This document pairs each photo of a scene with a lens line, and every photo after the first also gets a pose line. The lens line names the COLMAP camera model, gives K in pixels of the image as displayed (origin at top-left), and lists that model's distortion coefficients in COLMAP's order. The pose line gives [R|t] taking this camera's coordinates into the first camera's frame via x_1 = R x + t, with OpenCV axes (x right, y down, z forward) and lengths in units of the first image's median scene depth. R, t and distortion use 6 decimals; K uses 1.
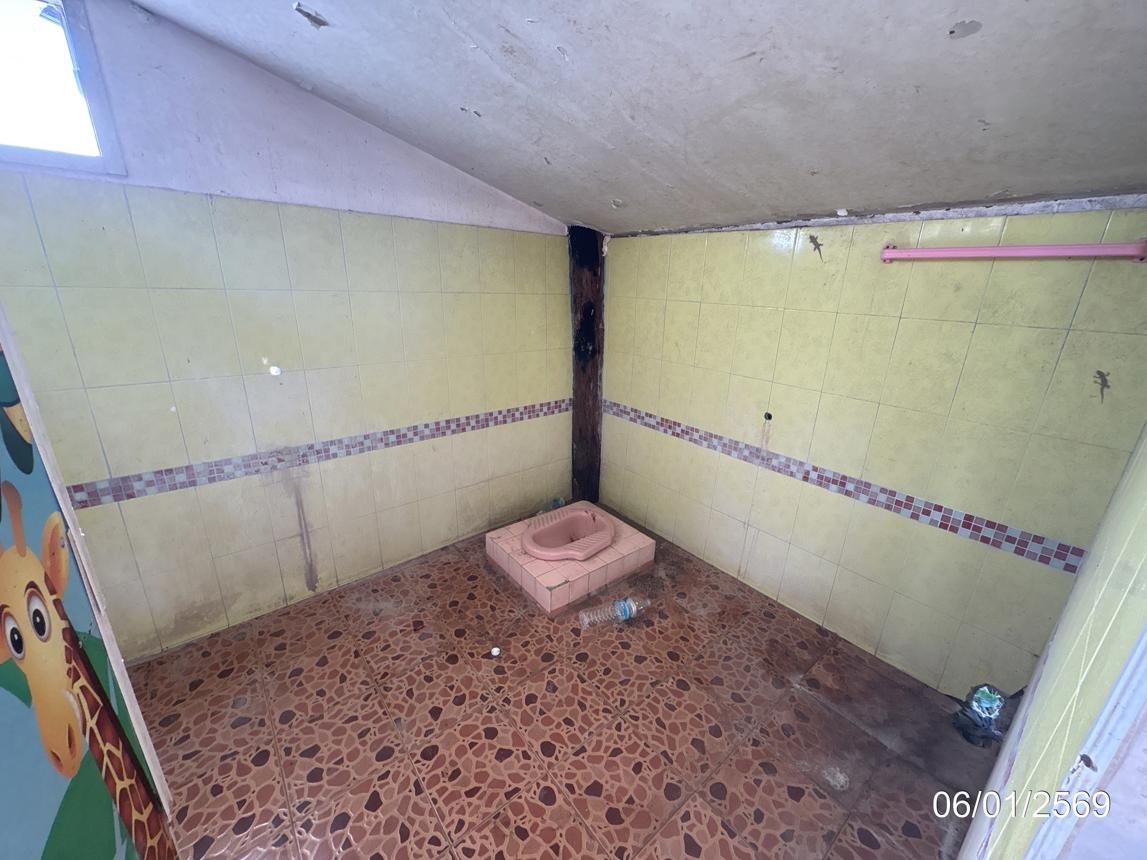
lens RADIAL K [[456.1, 0, 573.5], [0, 456.1, 430.0], [0, 0, 1]] dist [0.002193, 0.000364]
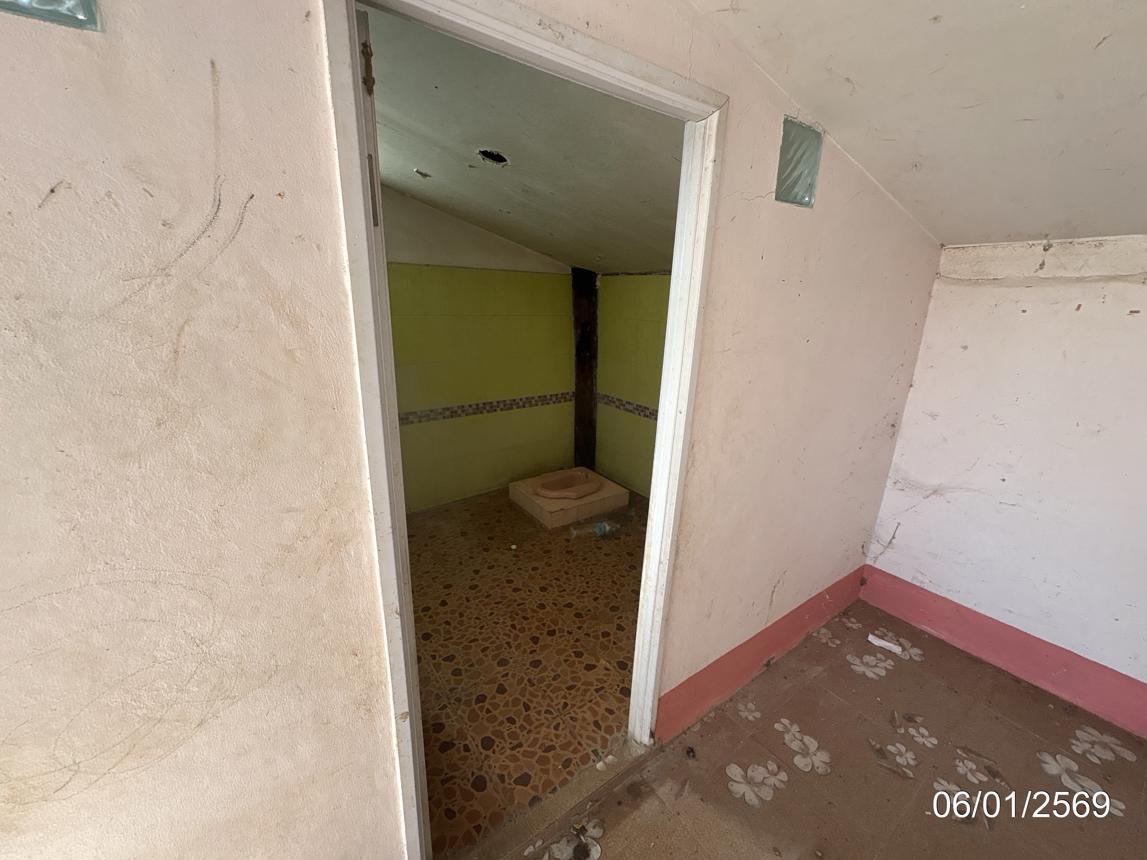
lens RADIAL K [[456.1, 0, 573.5], [0, 456.1, 430.0], [0, 0, 1]] dist [0.002193, 0.000364]
pose [[0.998324, 0.013243, -0.056339, 0.083822], [-0.014944, 0.999442, -0.029869, 0.098465], [0.055912, 0.030661, 0.997965, -0.402346]]
